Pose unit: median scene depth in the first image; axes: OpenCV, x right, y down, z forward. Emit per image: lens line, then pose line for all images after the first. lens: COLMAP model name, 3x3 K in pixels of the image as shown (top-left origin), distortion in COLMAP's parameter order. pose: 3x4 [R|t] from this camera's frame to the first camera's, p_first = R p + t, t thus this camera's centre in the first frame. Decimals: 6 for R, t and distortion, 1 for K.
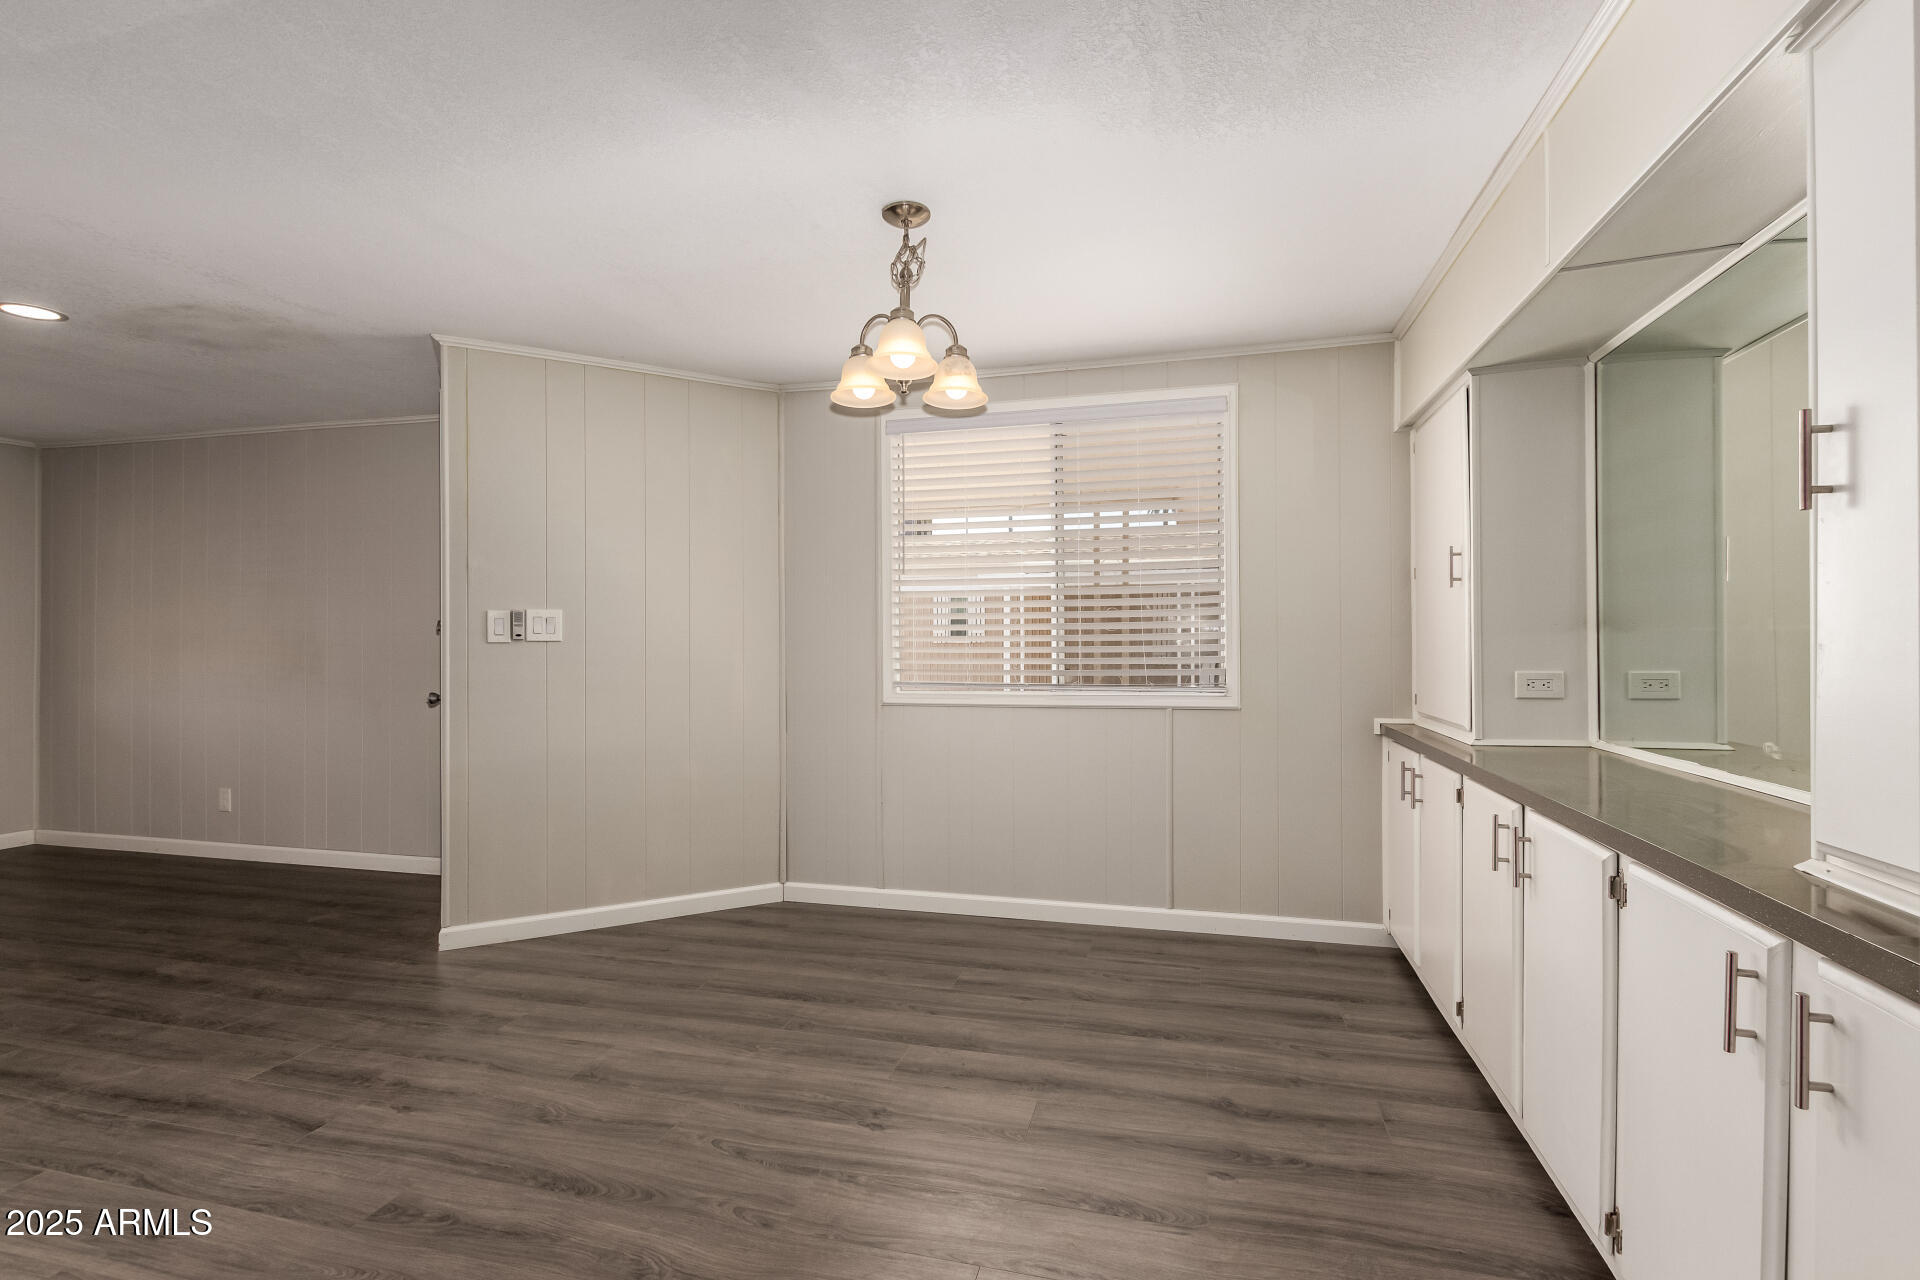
lens RADIAL K [[877.4, 0, 966.4], [0, 877.4, 645.0], [0, 0, 1]] dist [0.001751, -0.004724]
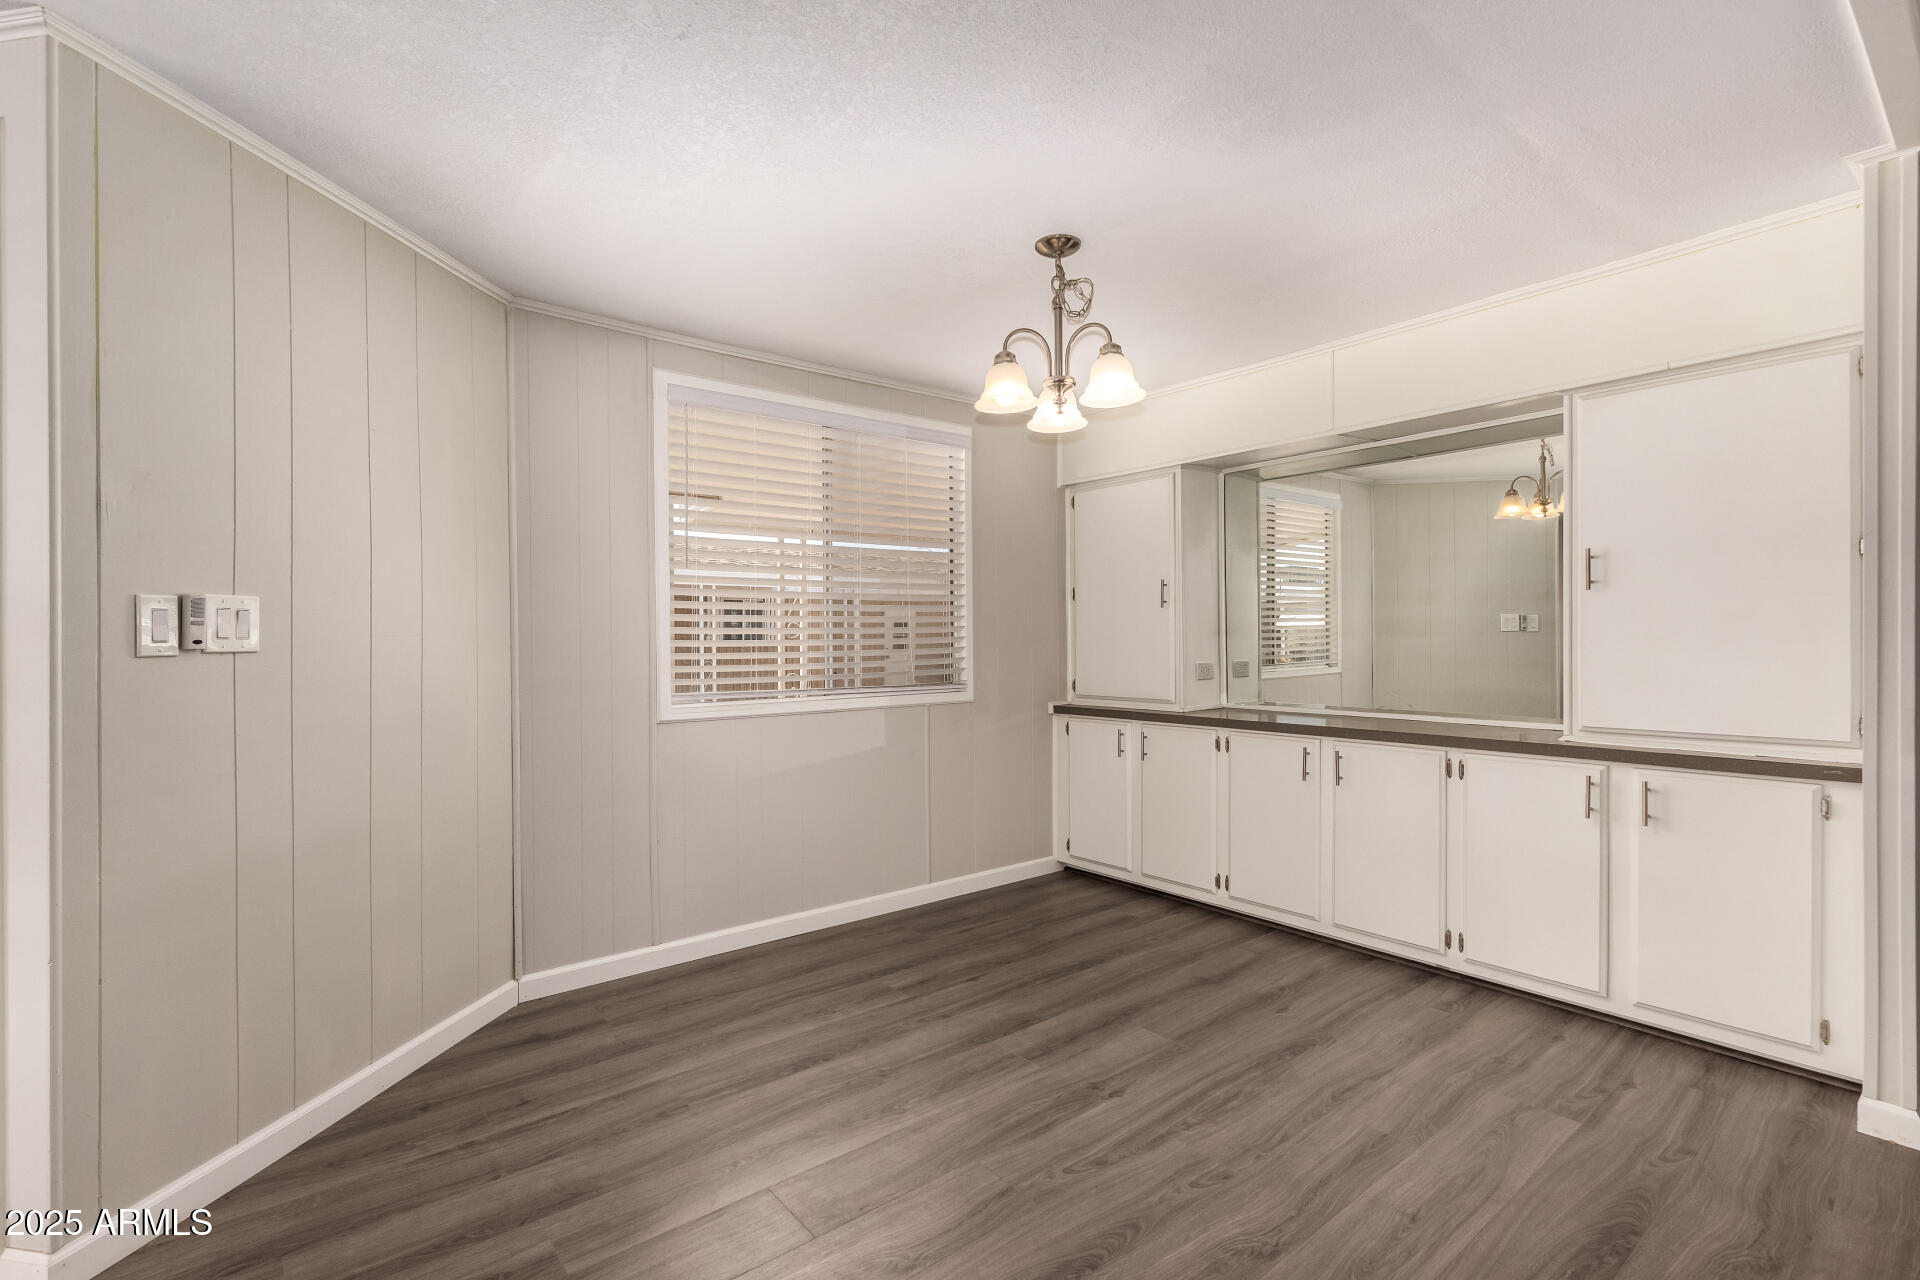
lens RADIAL K [[877.4, 0, 964.5], [0, 877.4, 641.5], [0, 0, 1]] dist [0.001751, -0.004724]
pose [[0.595736, -0.003956, 0.803170, -0.696162], [0.008913, 0.999959, -0.001685, -0.006402], [-0.803131, 0.008162, 0.595747, 0.320958]]
